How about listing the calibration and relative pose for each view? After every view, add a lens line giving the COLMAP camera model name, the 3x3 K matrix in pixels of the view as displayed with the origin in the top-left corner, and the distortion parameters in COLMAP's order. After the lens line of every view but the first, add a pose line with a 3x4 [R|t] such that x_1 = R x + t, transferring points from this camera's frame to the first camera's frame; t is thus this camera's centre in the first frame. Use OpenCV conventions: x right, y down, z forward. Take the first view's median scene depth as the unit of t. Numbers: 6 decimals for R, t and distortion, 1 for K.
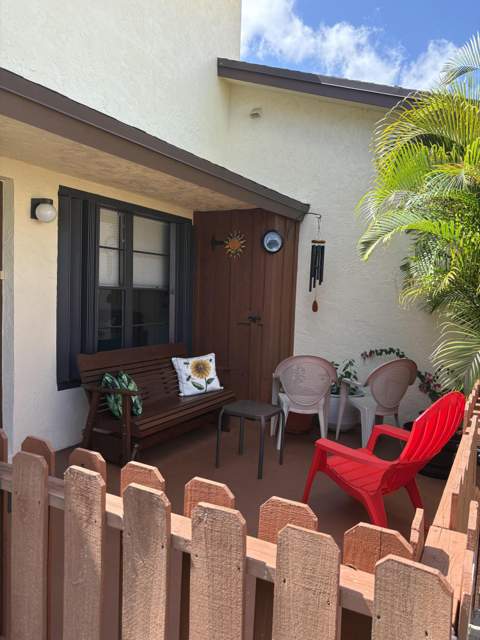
lens RADIAL K [[482.2, 0, 240.1], [0, 482.2, 320.0], [0, 0, 1]] dist [0.028838, -0.000255]
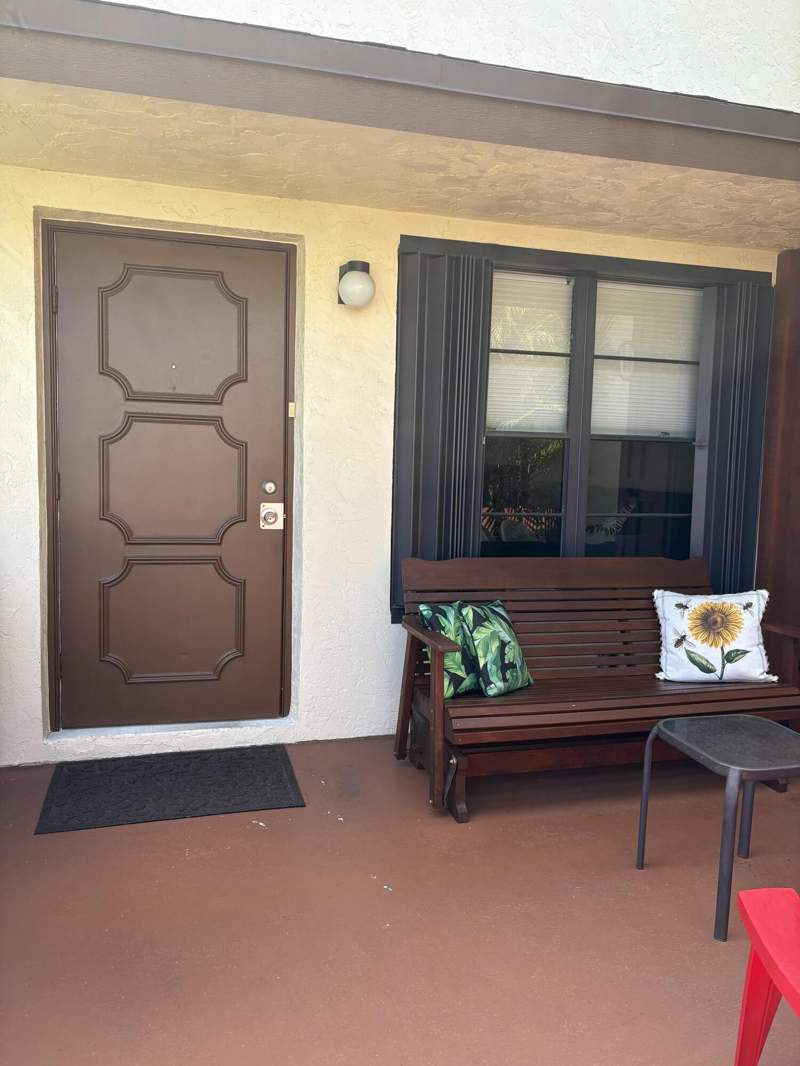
lens RADIAL K [[803.2, 0, 399.5], [0, 803.2, 536.1], [0, 0, 1]] dist [0.028838, -0.000255]
pose [[0.700140, 0.056493, -0.711767, 0.220538], [-0.047684, 0.998339, 0.032333, 0.016679], [0.712412, 0.011302, 0.701671, 0.318917]]
